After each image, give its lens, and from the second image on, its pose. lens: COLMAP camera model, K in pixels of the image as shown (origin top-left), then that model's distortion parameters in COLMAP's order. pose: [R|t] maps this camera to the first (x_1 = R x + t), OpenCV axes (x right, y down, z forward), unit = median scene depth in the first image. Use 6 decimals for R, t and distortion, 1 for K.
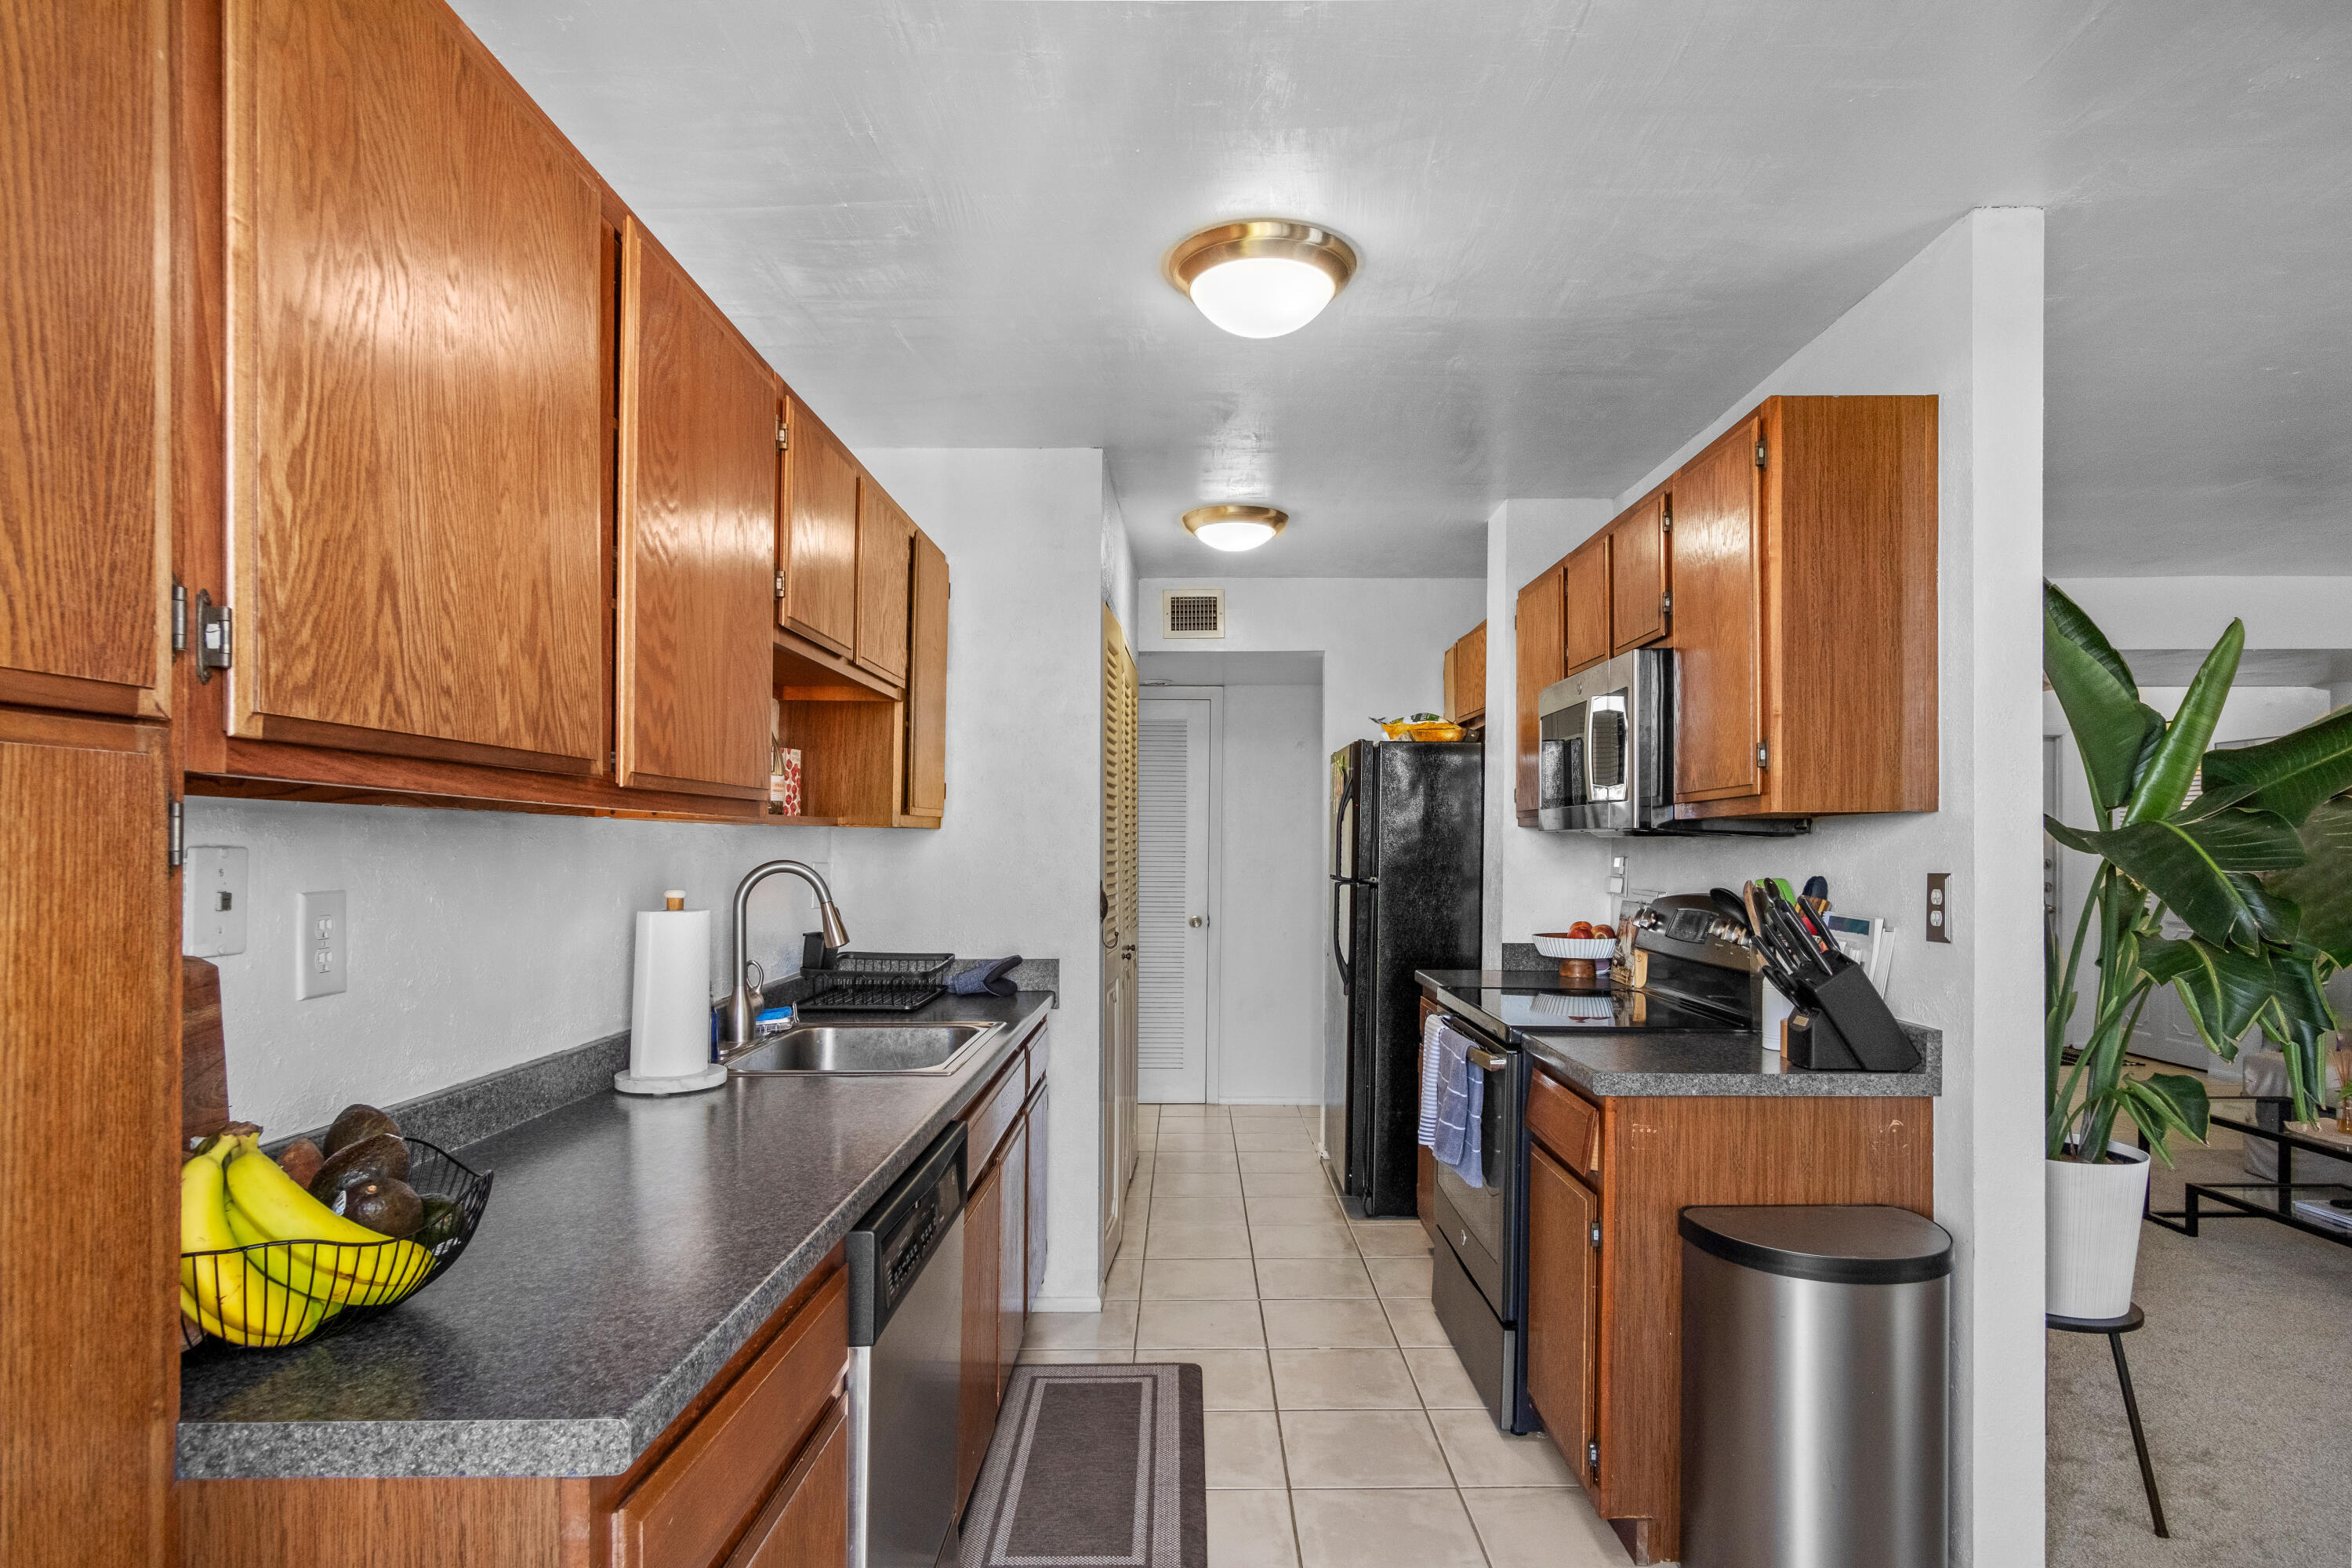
lens RADIAL K [[1262.7, 0, 1180.3], [0, 1262.7, 843.0], [0, 0, 1]] dist [0.001067, -0.000993]
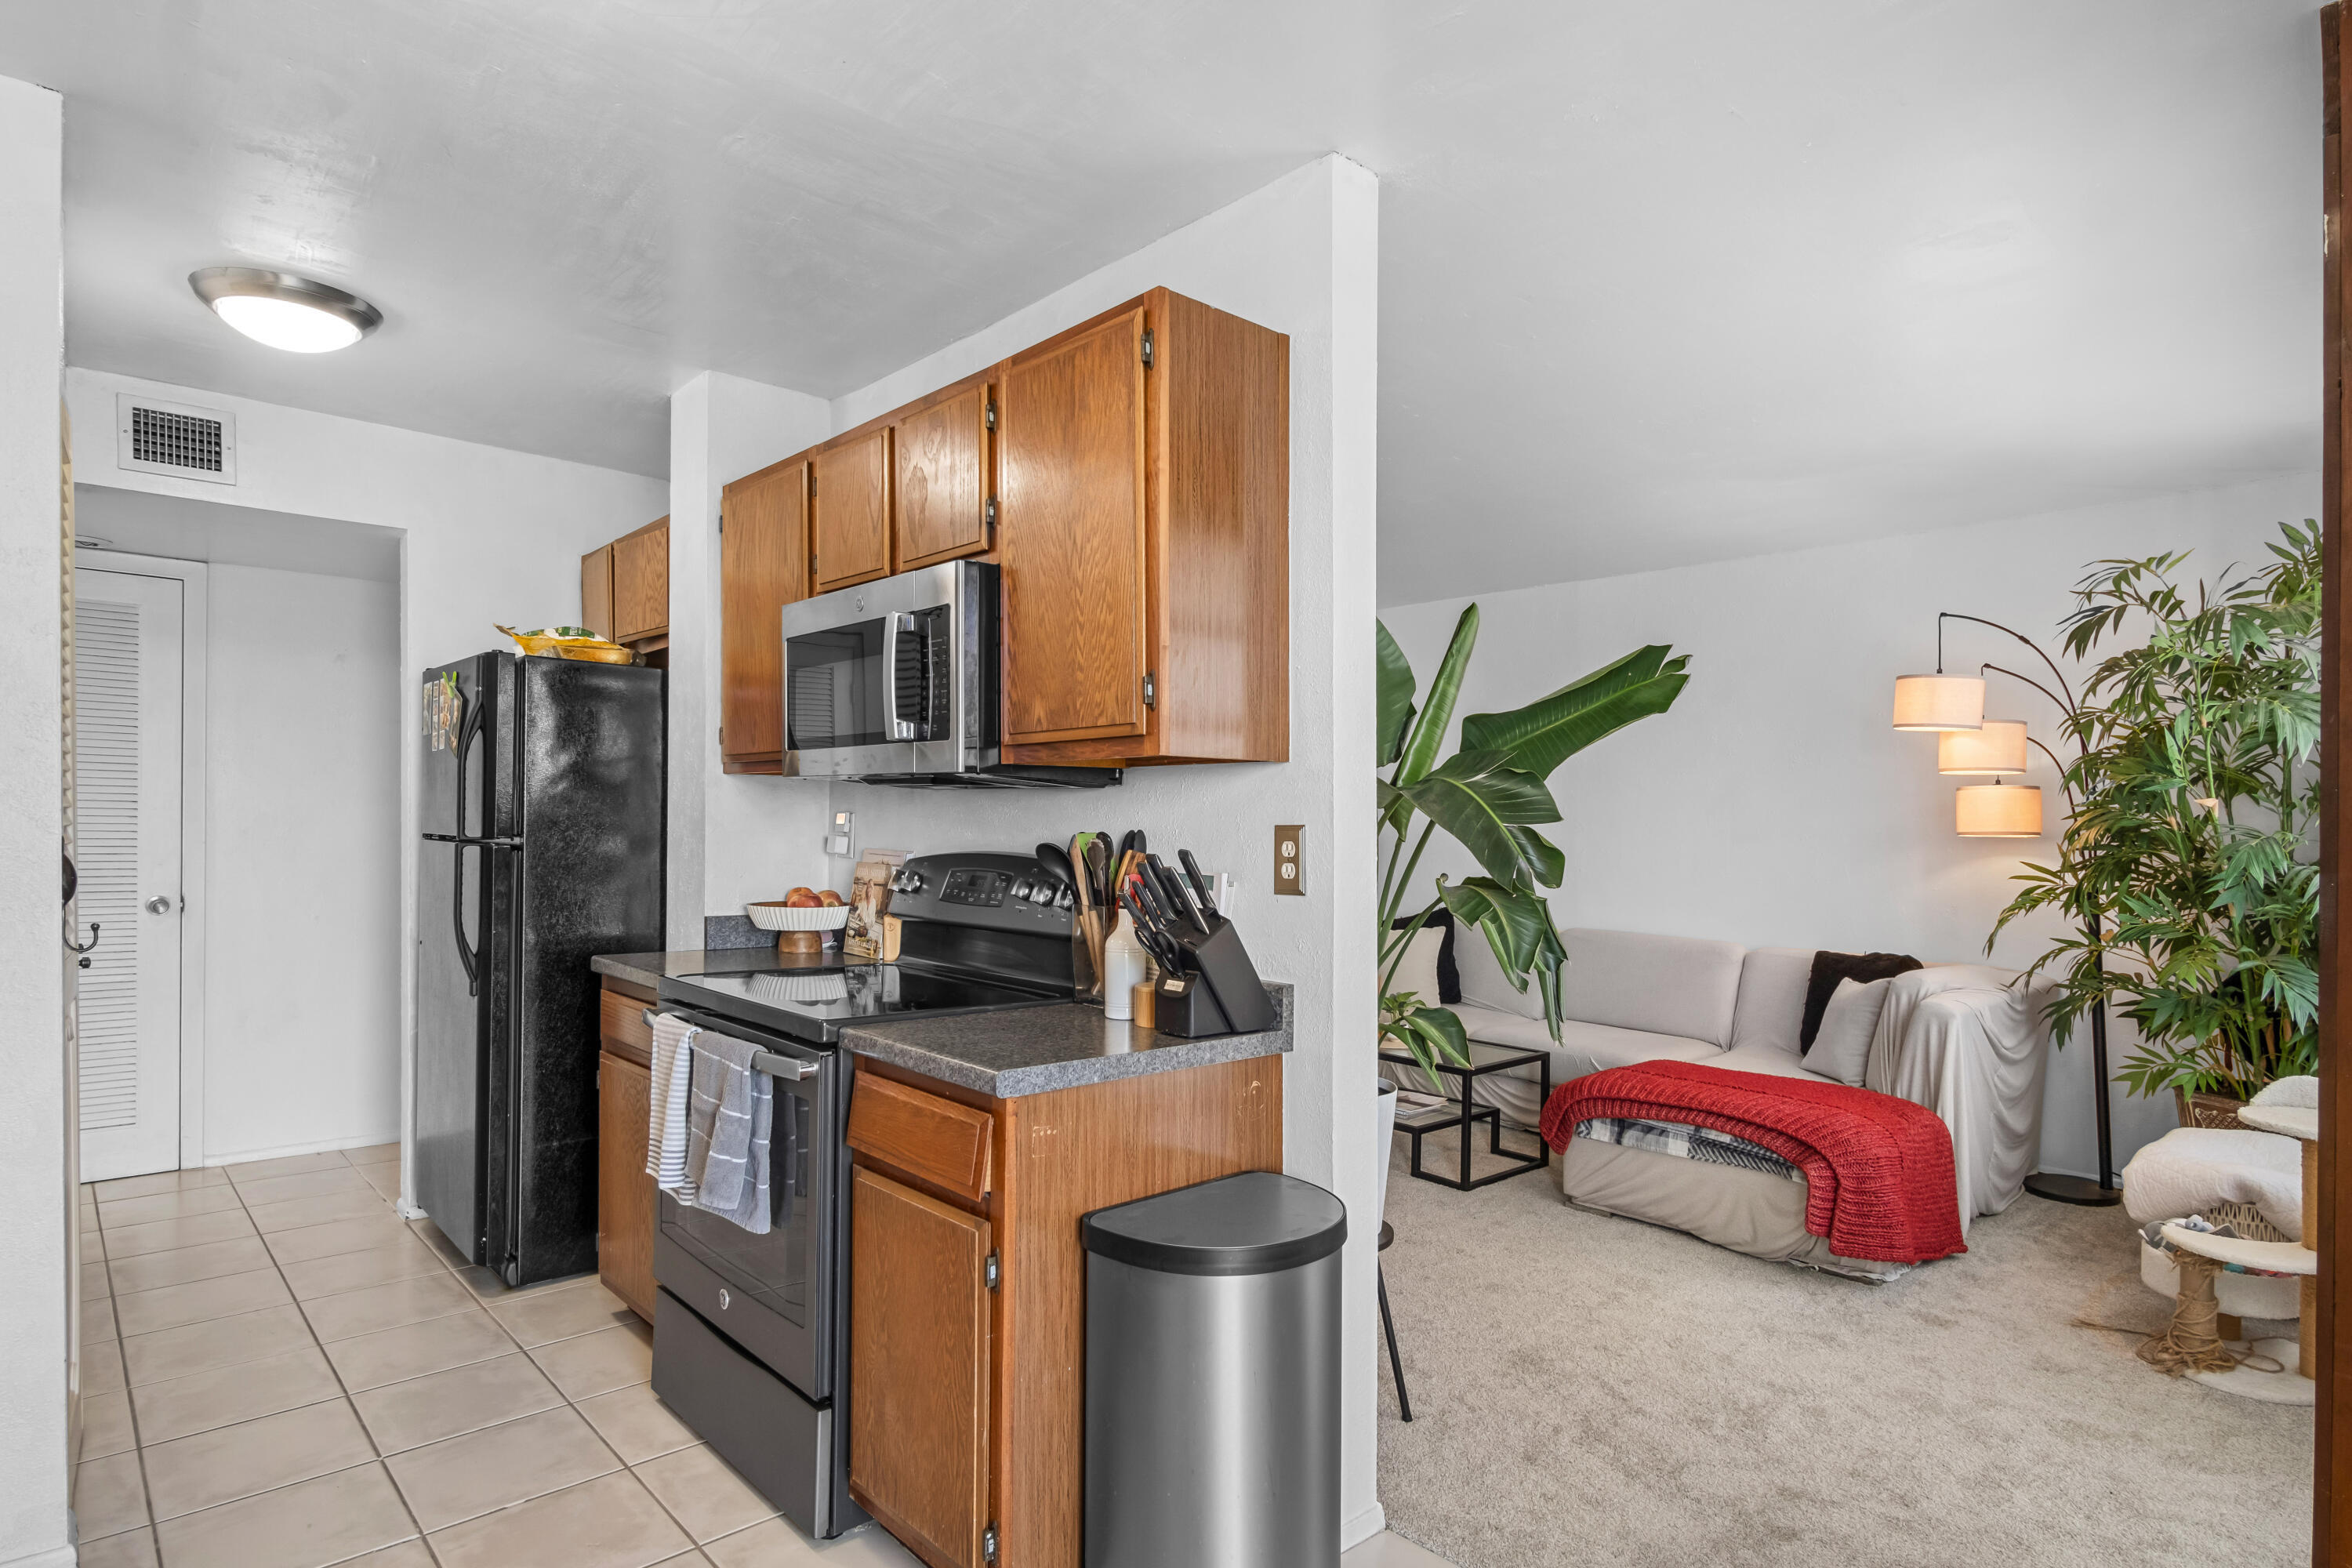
lens RADIAL K [[1262.7, 0, 1180.3], [0, 1262.7, 843.0], [0, 0, 1]] dist [0.001067, -0.000993]
pose [[0.729703, -0.000805, 0.683763, -0.103905], [-0.015721, 0.999715, 0.017954, 0.017099], [-0.683583, -0.023850, 0.729483, 0.267679]]
